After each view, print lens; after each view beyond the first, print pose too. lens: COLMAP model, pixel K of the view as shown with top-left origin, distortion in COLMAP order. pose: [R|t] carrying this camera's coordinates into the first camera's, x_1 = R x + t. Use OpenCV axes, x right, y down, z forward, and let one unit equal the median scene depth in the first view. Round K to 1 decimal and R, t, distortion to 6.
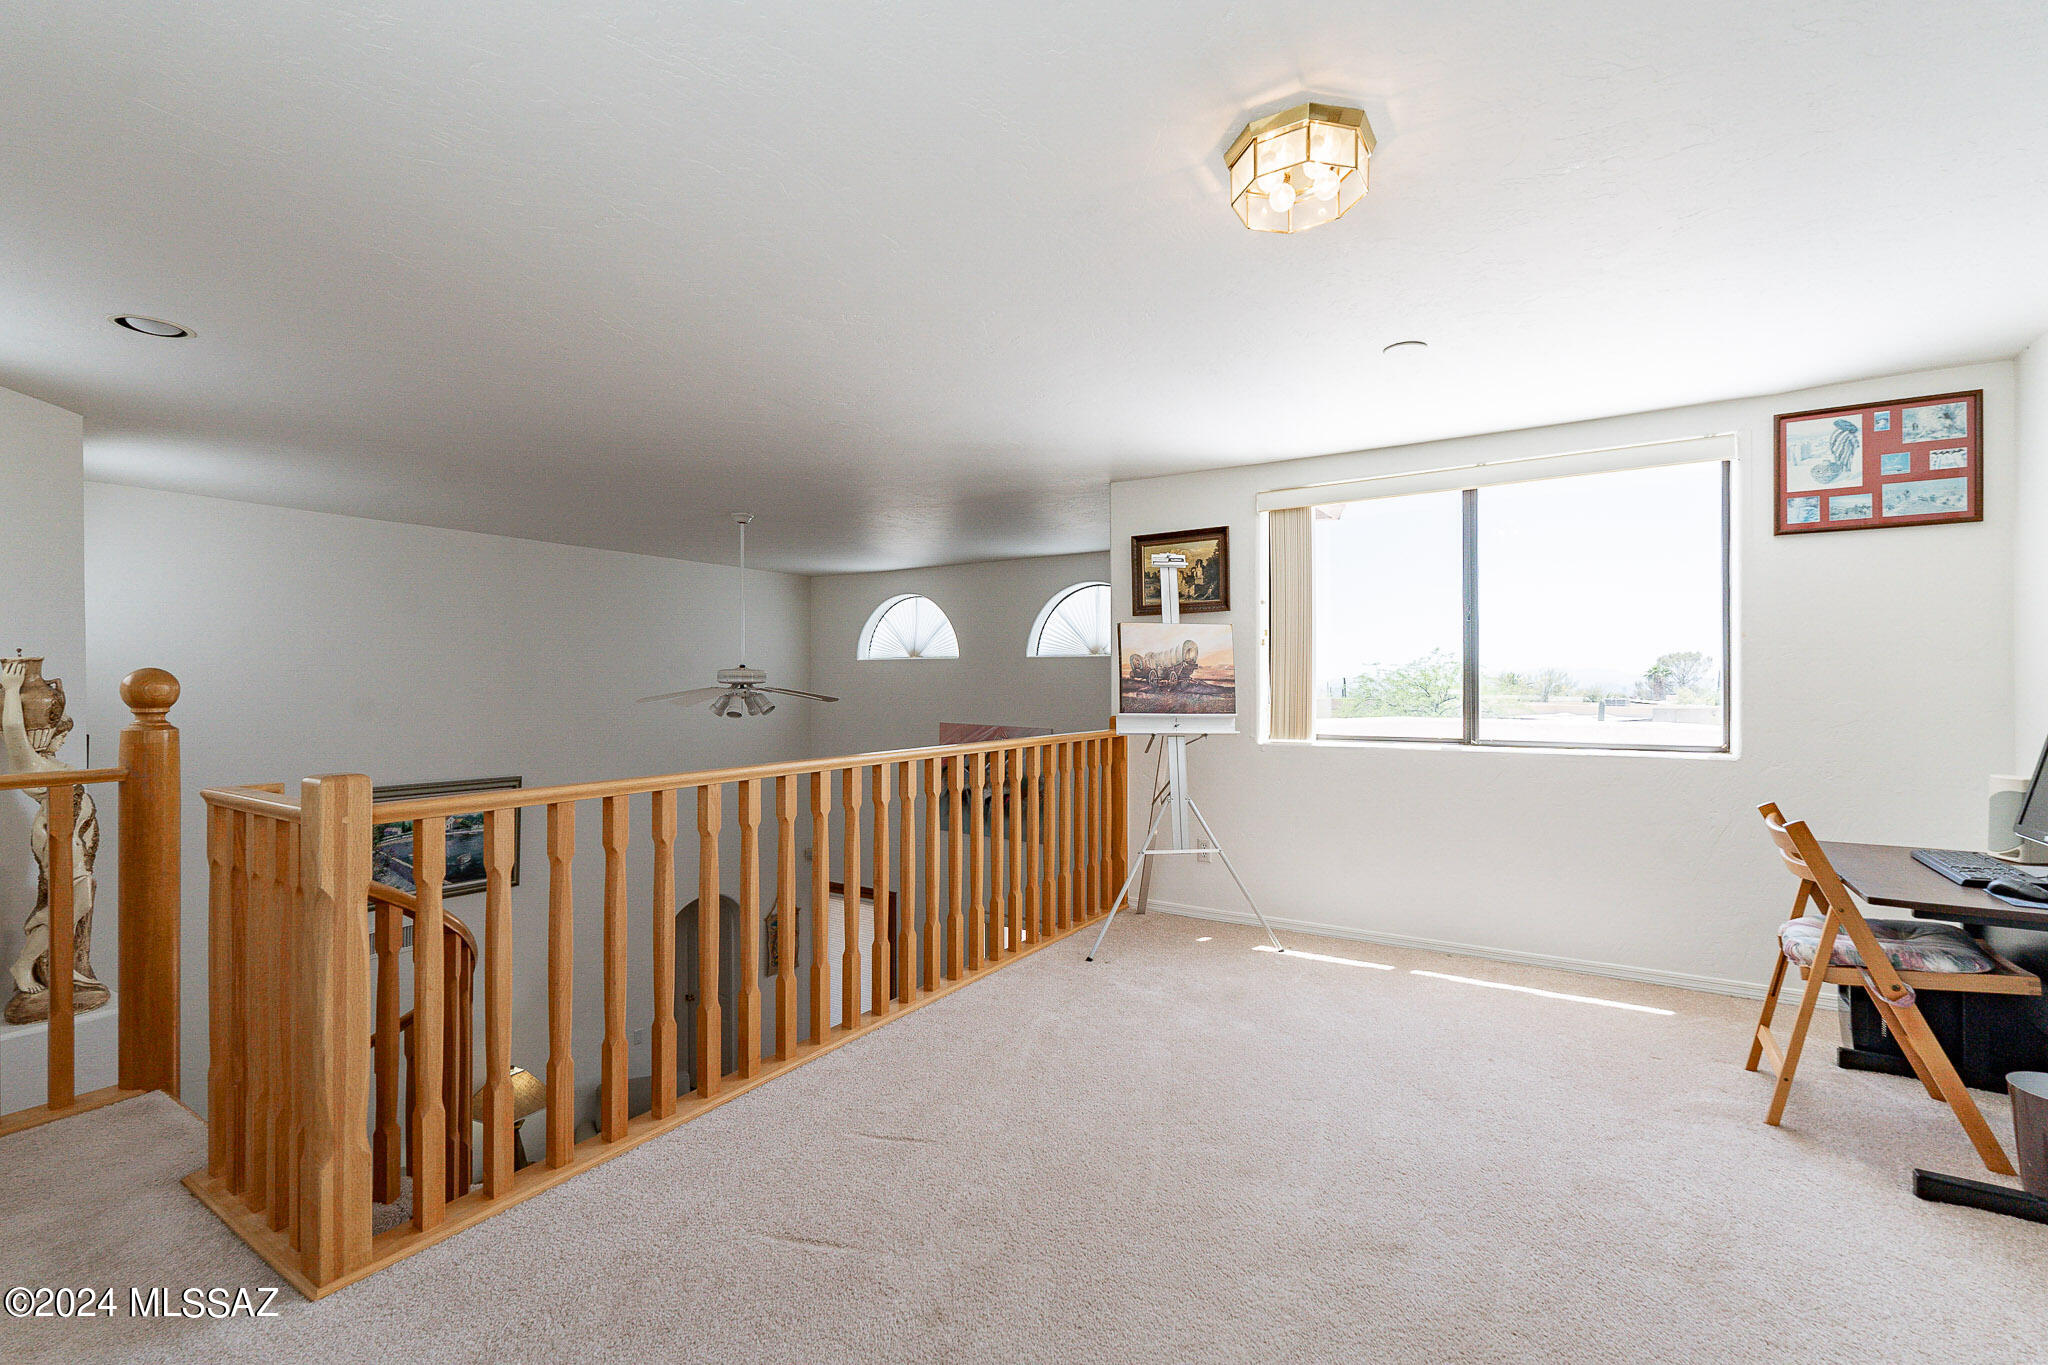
lens RADIAL K [[902.6, 0, 1021.2], [0, 902.6, 682.4], [0, 0, 1]] dist [0.001932, -0.000922]
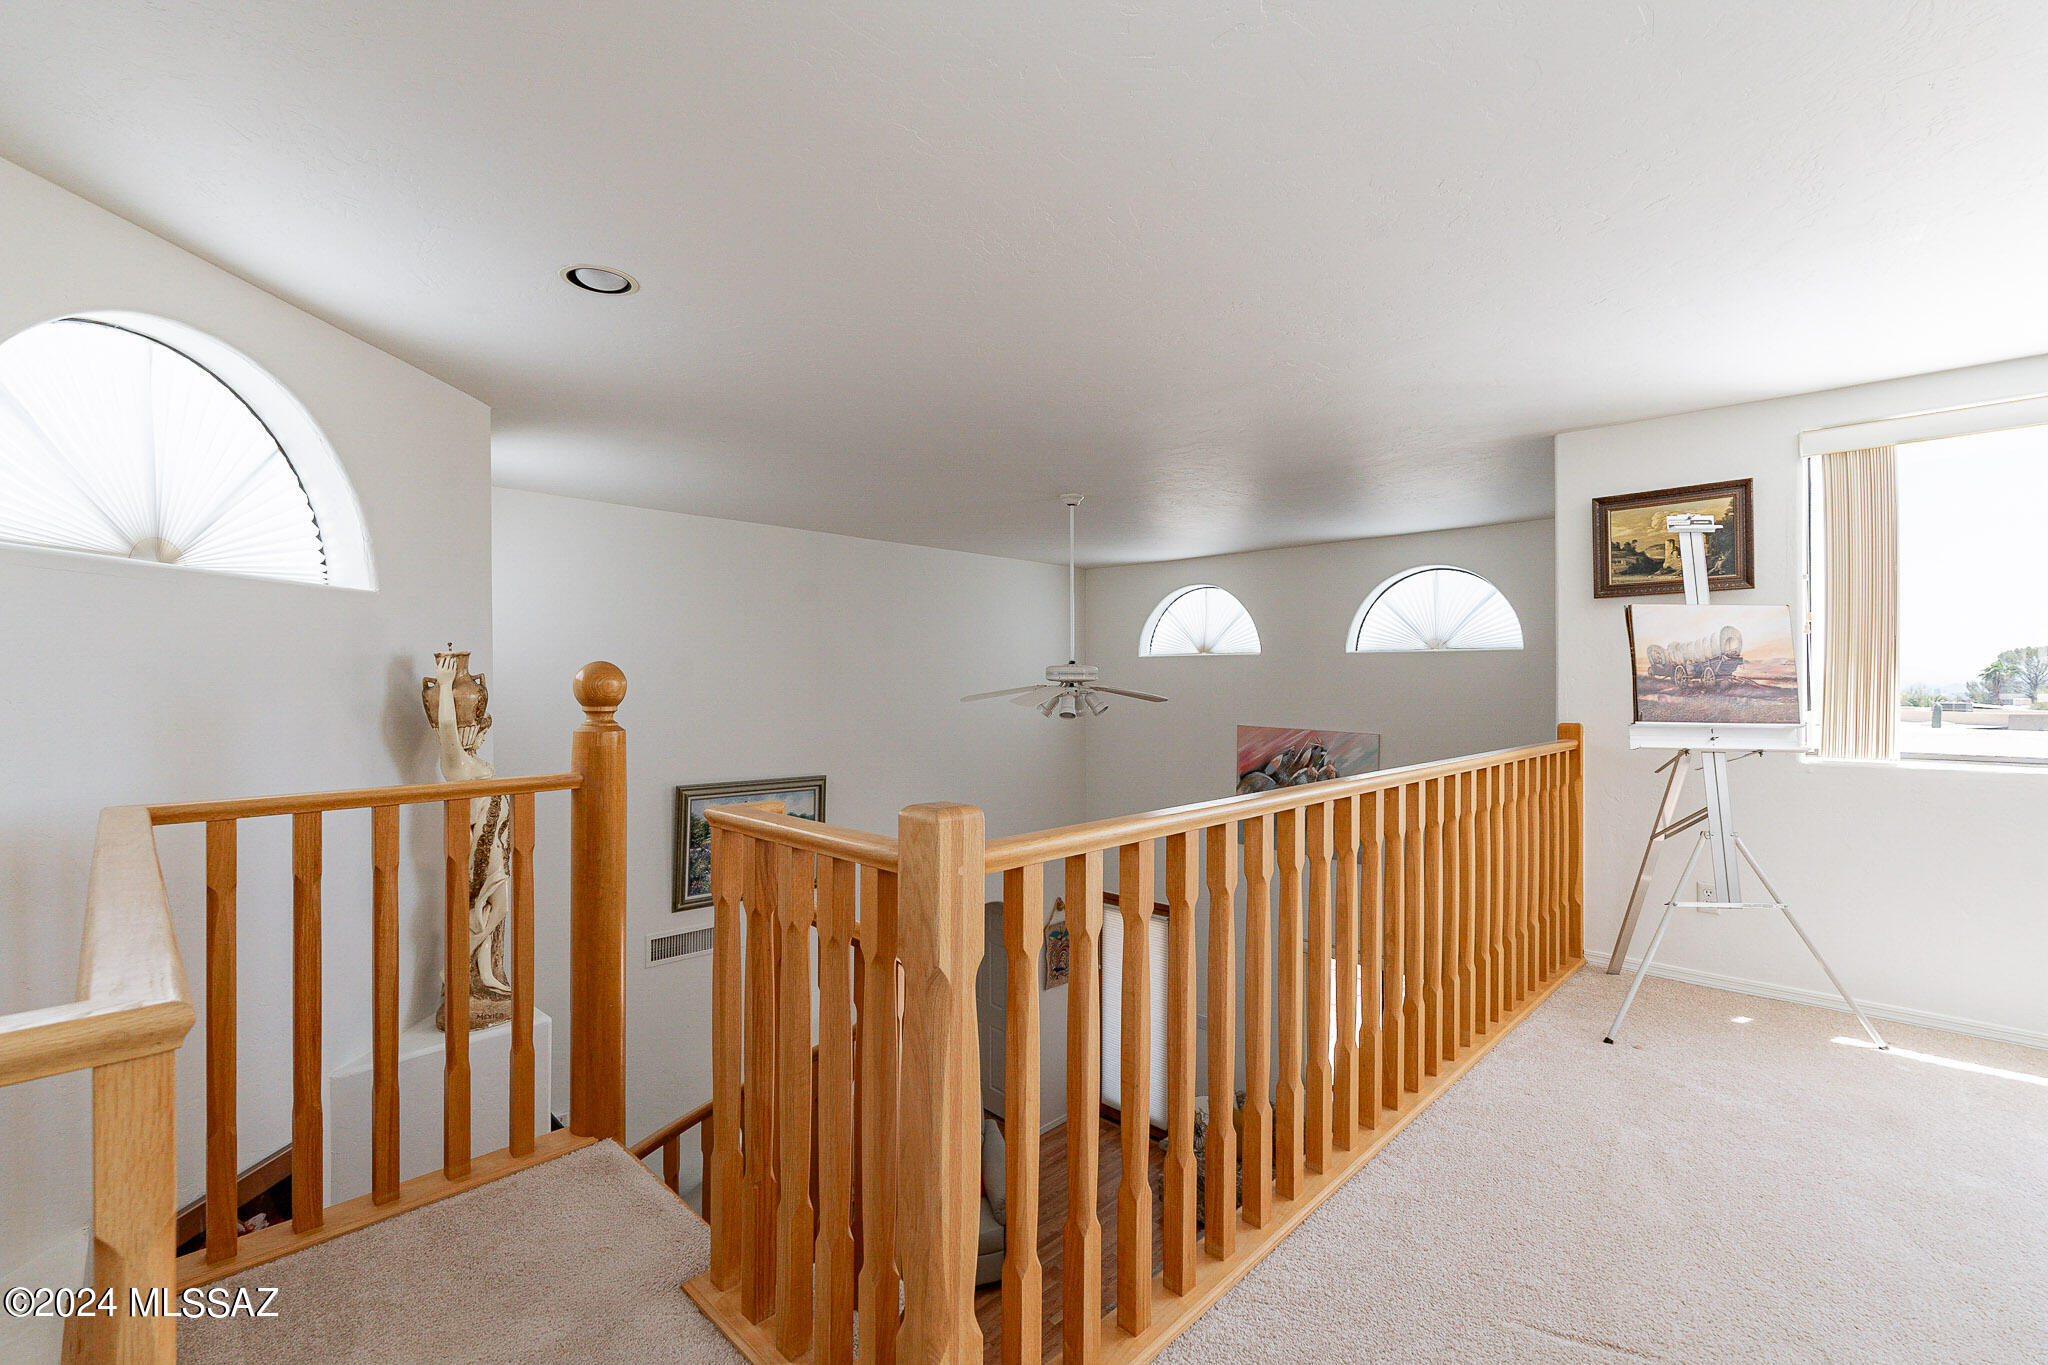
lens RADIAL K [[902.6, 0, 1026.4], [0, 902.6, 680.5], [0, 0, 1]] dist [0.001932, -0.000922]
pose [[0.980007, 0.003064, -0.198939, -0.243834], [-0.003131, 0.999995, -0.000022, 0.000826], [0.198938, 0.000644, 0.980012, 0.137123]]
